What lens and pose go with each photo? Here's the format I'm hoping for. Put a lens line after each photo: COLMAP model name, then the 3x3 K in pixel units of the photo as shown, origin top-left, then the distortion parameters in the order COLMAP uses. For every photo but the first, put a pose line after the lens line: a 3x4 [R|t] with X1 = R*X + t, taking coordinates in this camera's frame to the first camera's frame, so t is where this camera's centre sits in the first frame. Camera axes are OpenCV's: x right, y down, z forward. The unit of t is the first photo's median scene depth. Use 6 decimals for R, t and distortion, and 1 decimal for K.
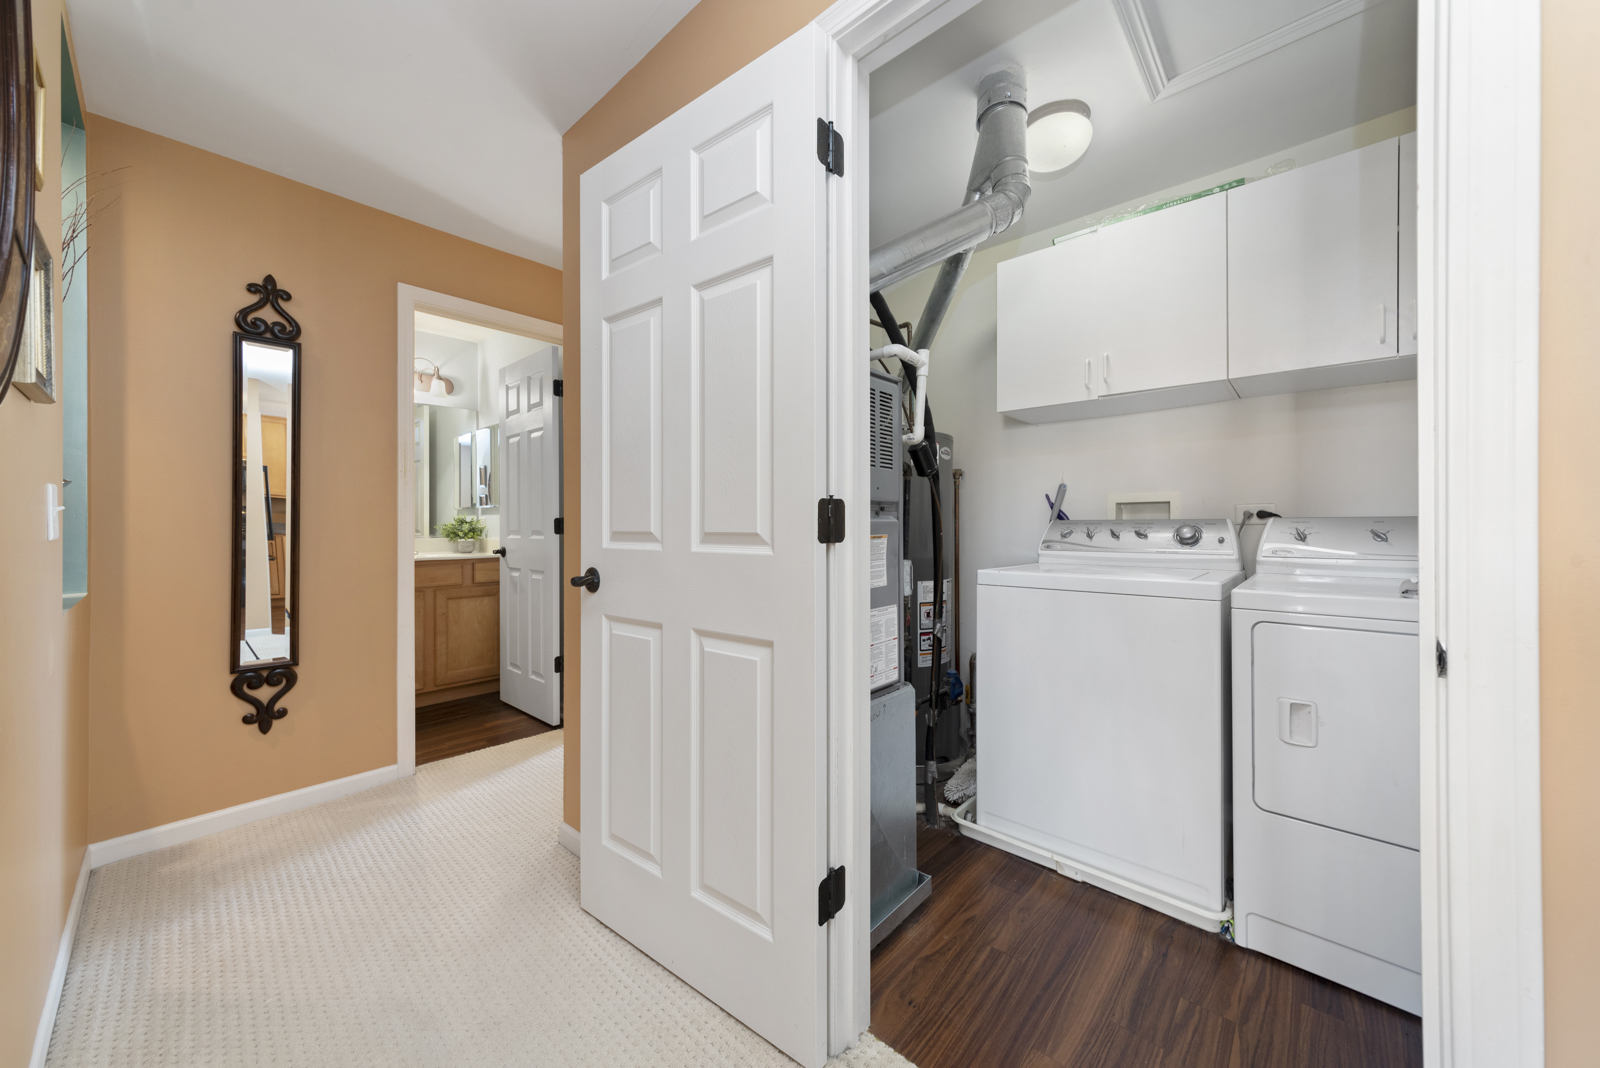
lens RADIAL K [[563.4, 0, 795.9], [0, 563.4, 527.8], [0, 0, 1]] dist [-0.002791, 0.000858]
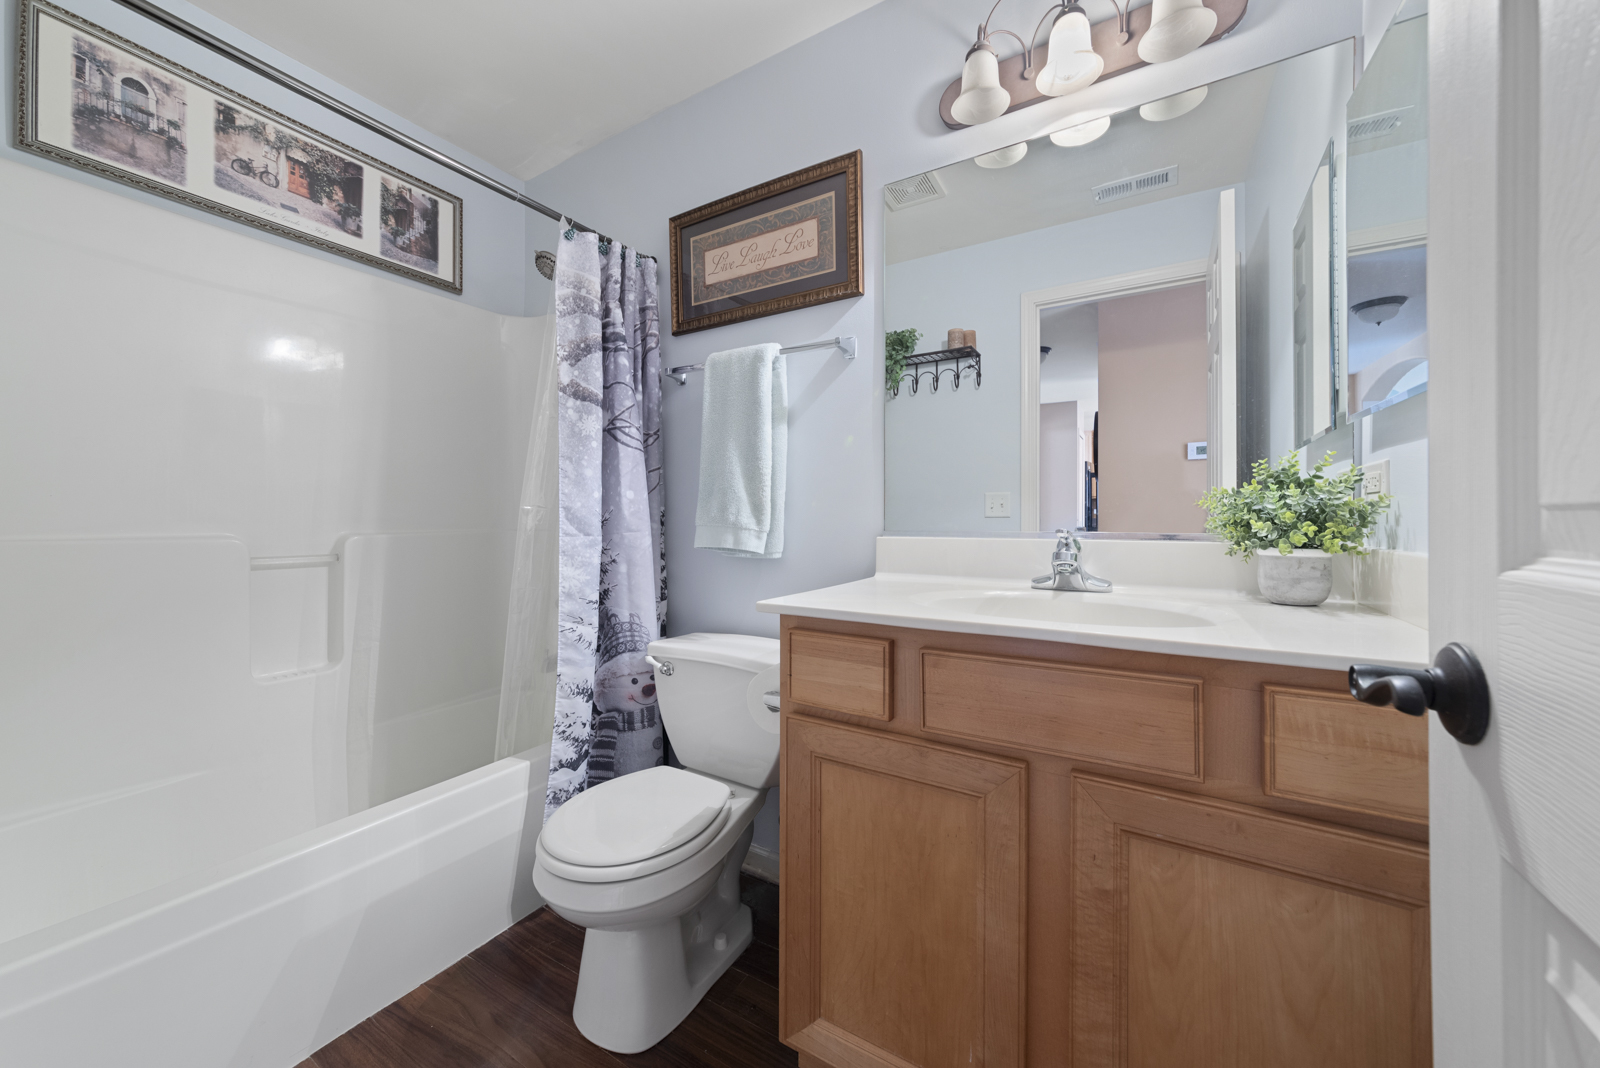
lens RADIAL K [[563.4, 0, 827.1], [0, 563.4, 513.7], [0, 0, 1]] dist [-0.002791, 0.000858]
pose [[0.195556, -0.002887, -0.980688, -0.414212], [-0.005232, 0.999978, -0.003987, 0.006637], [0.980679, 0.005910, 0.195537, 0.814600]]
